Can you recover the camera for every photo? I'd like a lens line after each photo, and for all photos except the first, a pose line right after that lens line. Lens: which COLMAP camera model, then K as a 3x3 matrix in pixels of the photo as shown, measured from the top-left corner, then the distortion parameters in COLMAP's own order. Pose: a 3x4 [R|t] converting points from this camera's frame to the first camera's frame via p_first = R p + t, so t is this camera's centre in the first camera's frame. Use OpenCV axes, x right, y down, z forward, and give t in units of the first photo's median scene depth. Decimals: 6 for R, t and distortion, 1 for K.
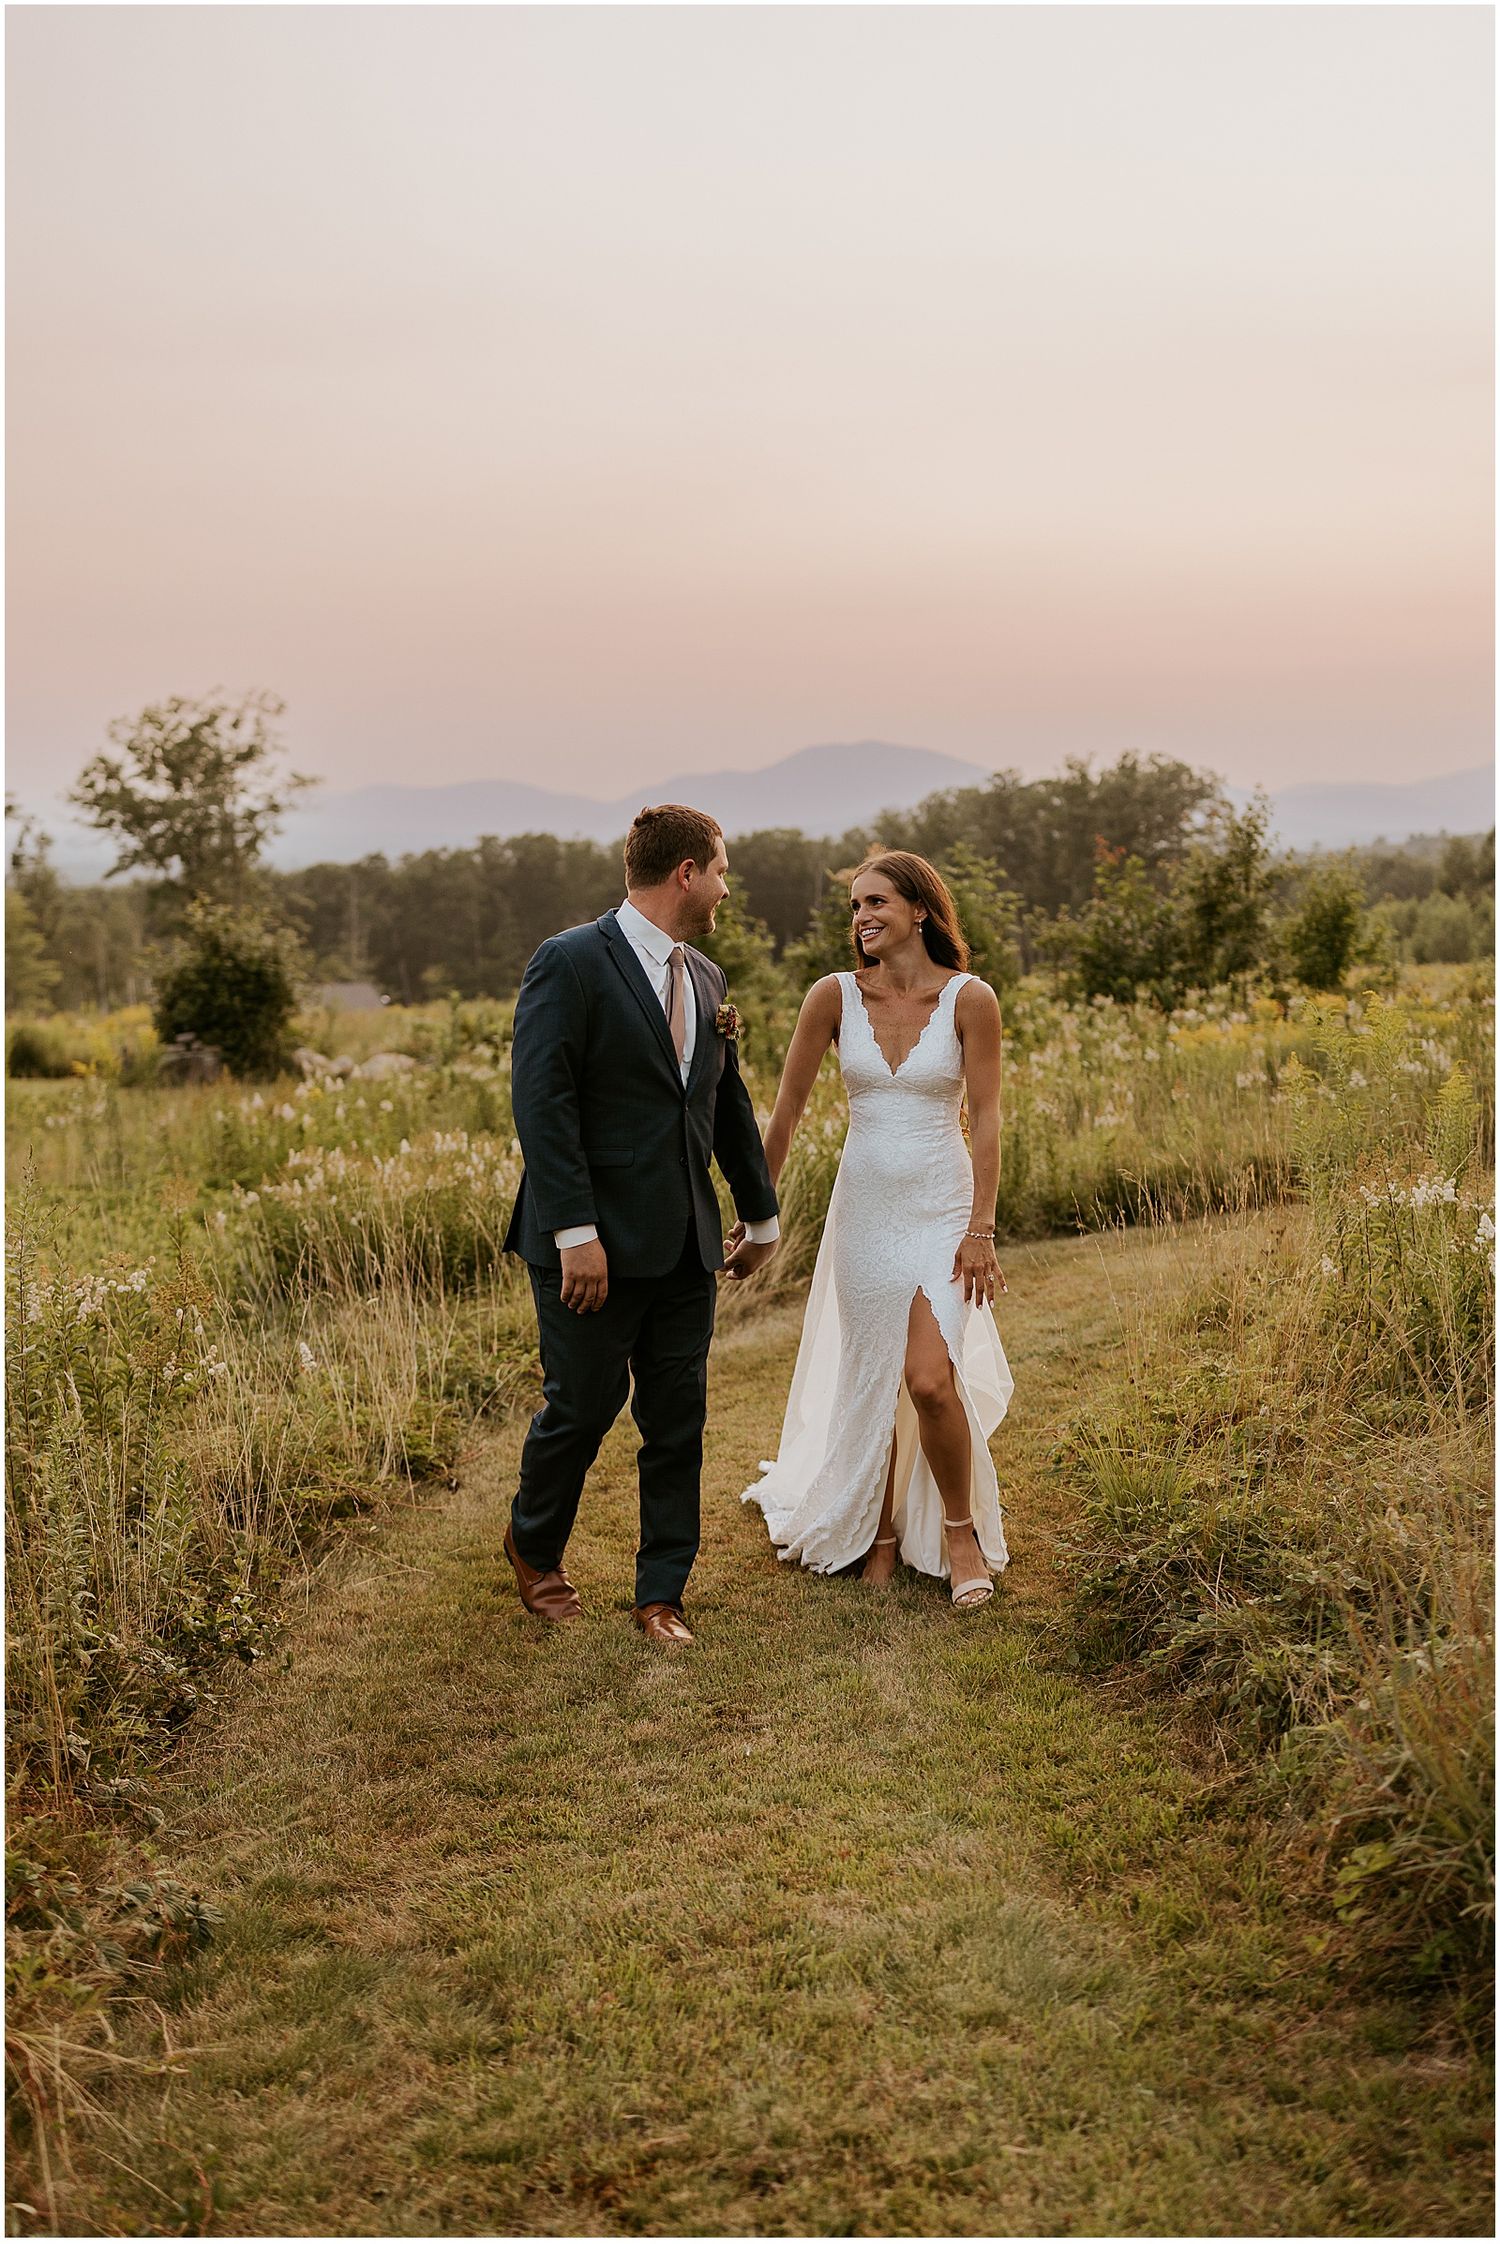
lens RADIAL K [[2218.6, 0, 750.8], [0, 2218.6, 1005.7], [0, 0, 1]] dist [0.013922, 0.004554]
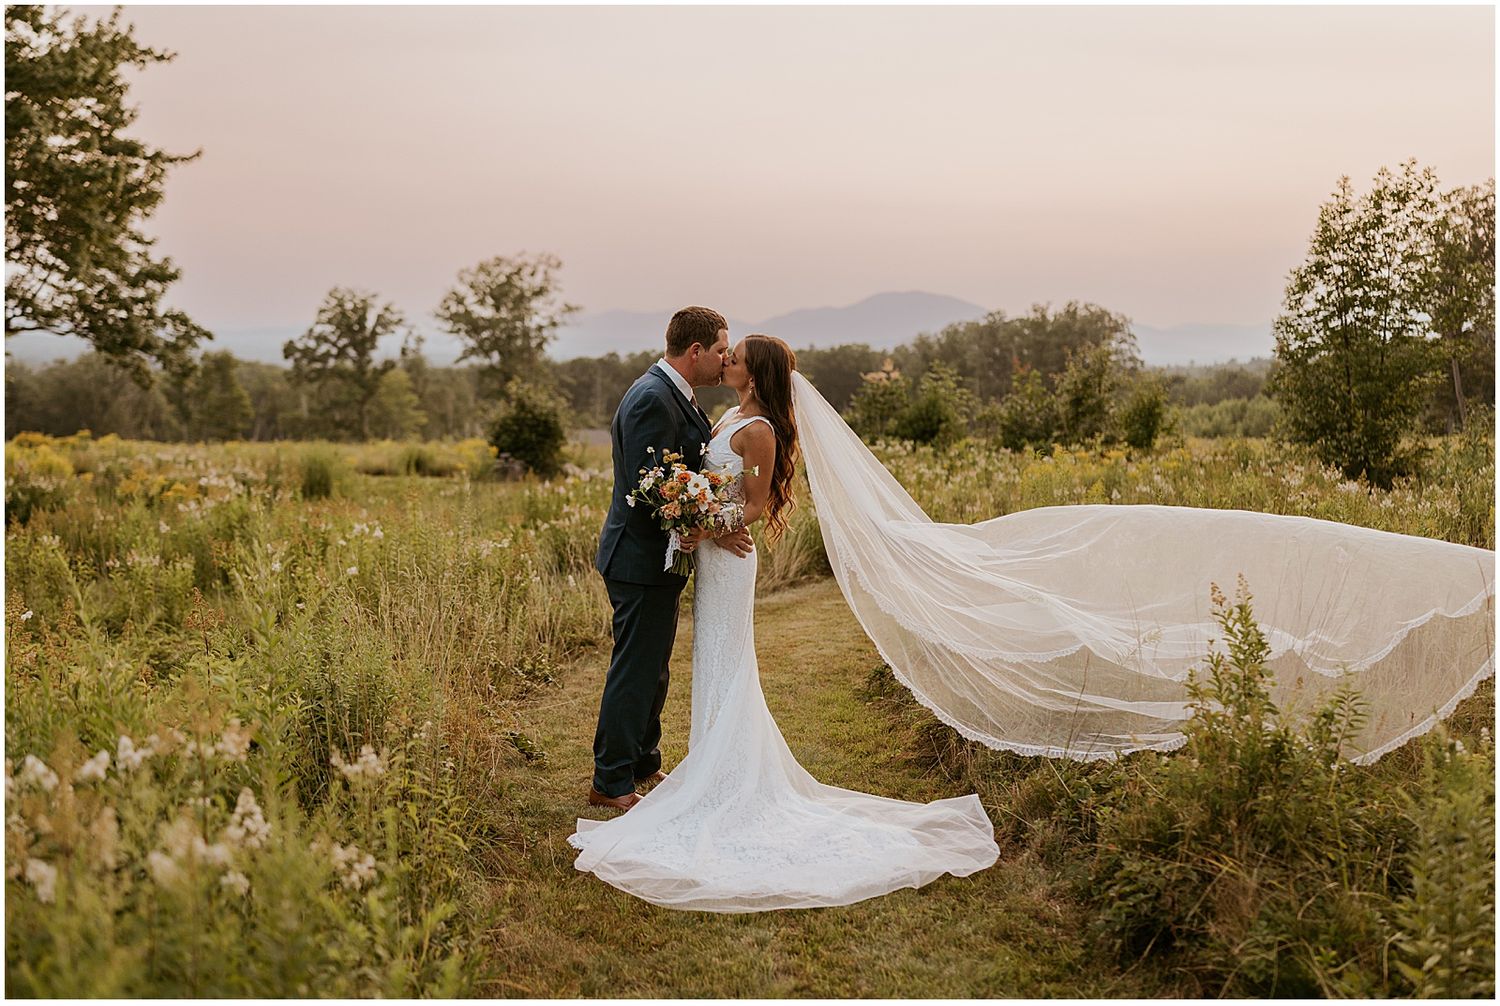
lens RADIAL K [[1533.4, 0, 750.0], [0, 1533.4, 503.0], [0, 0, 1]] dist [0.015754, -0.002223]
pose [[0.996427, 0.034939, -0.076892, 0.028935], [-0.032456, 0.998918, 0.033310, 0.003150], [0.077972, -0.030695, 0.996483, -0.157140]]
